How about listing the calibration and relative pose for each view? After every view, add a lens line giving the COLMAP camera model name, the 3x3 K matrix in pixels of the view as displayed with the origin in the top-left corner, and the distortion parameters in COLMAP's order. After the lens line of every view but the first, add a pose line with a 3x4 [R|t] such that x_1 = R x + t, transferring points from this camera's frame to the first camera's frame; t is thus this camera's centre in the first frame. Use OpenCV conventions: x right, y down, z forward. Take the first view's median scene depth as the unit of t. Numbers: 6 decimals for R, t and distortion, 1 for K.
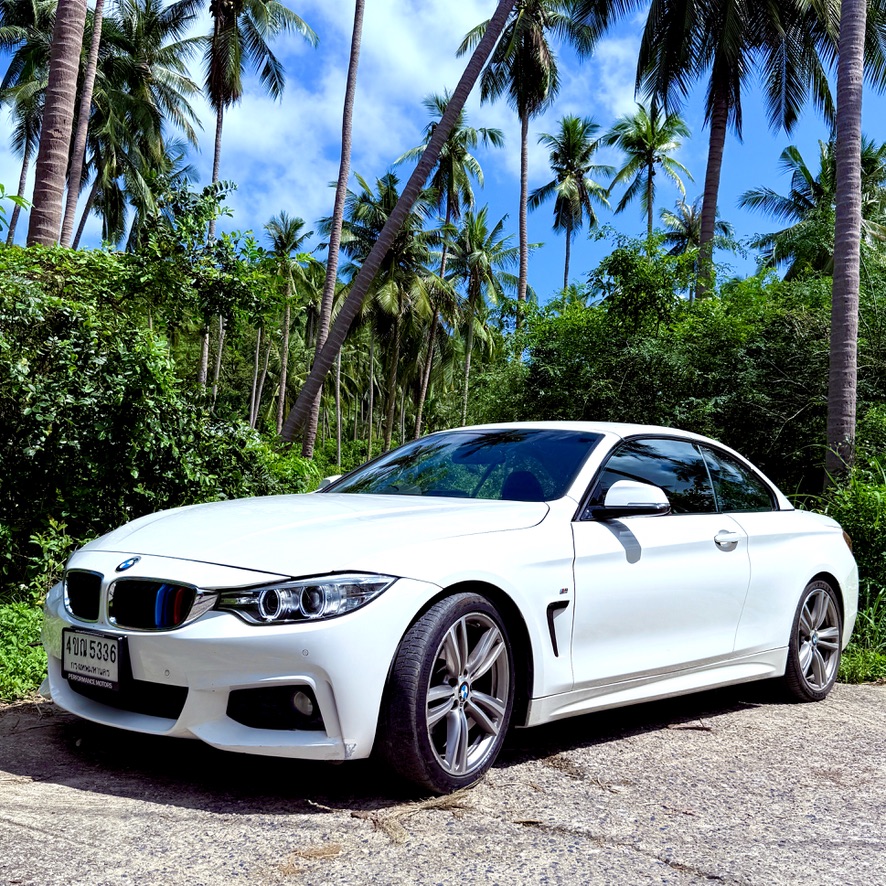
lens RADIAL K [[1096.6, 0, 437.7], [0, 1096.6, 443.7], [0, 0, 1]] dist [0.185114, -0.448212]
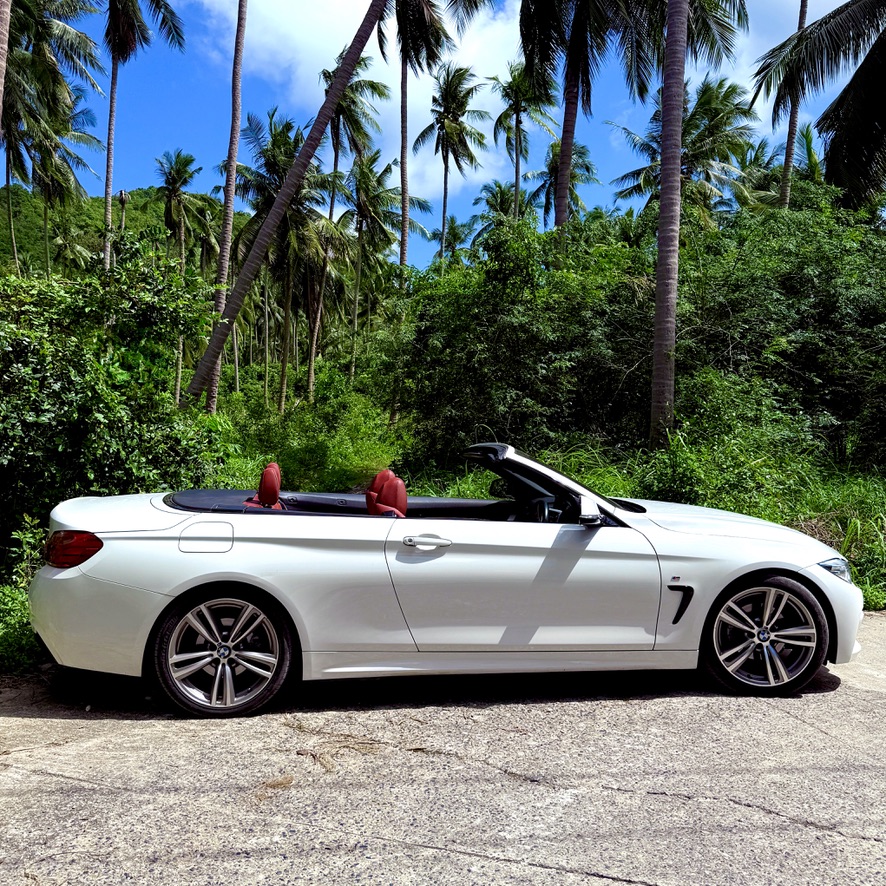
lens RADIAL K [[1025.0, 0, 455.5], [0, 1025.0, 439.6], [0, 0, 1]] dist [0.175896, -0.435584]
pose [[0.992408, -0.030513, 0.119146, -0.009656], [0.020767, 0.996400, 0.082196, -0.088125], [-0.121225, -0.079097, 0.989469, -0.165133]]
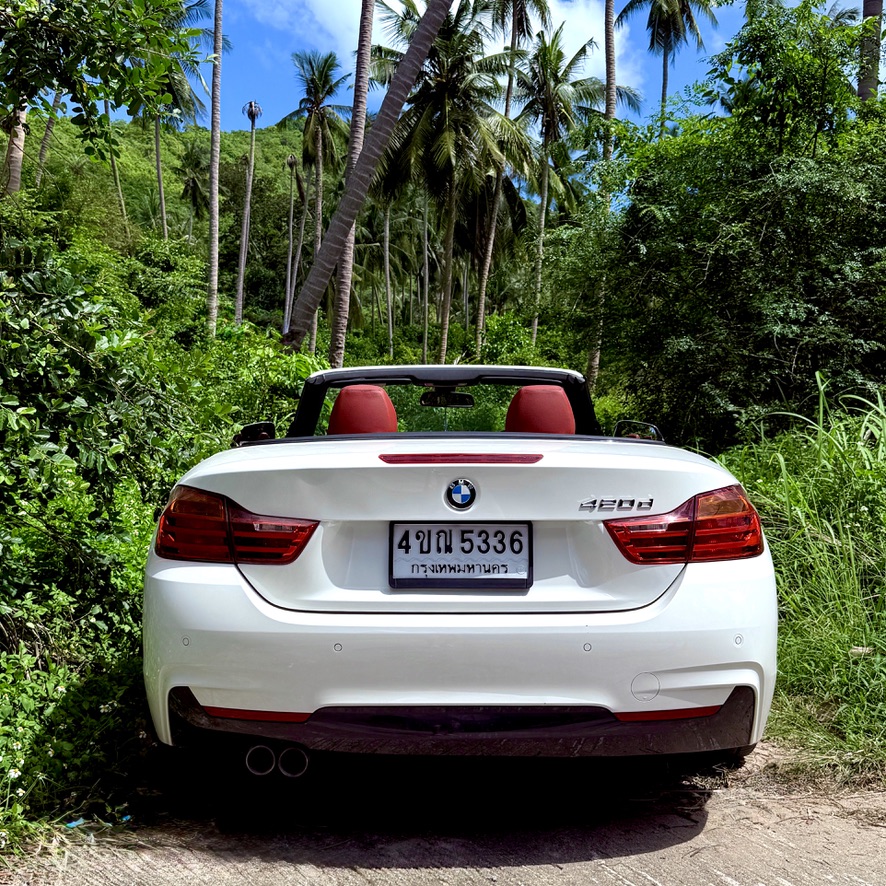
lens RADIAL K [[1224.0, 0, 444.2], [0, 1224.0, 444.3], [0, 0, 1]] dist [0.057364, 0.001539]
pose [[0.997943, -0.025351, -0.058890, 0.024920], [0.030877, 0.995007, 0.094912, 0.001353], [0.056190, -0.096535, 0.993742, 0.478318]]
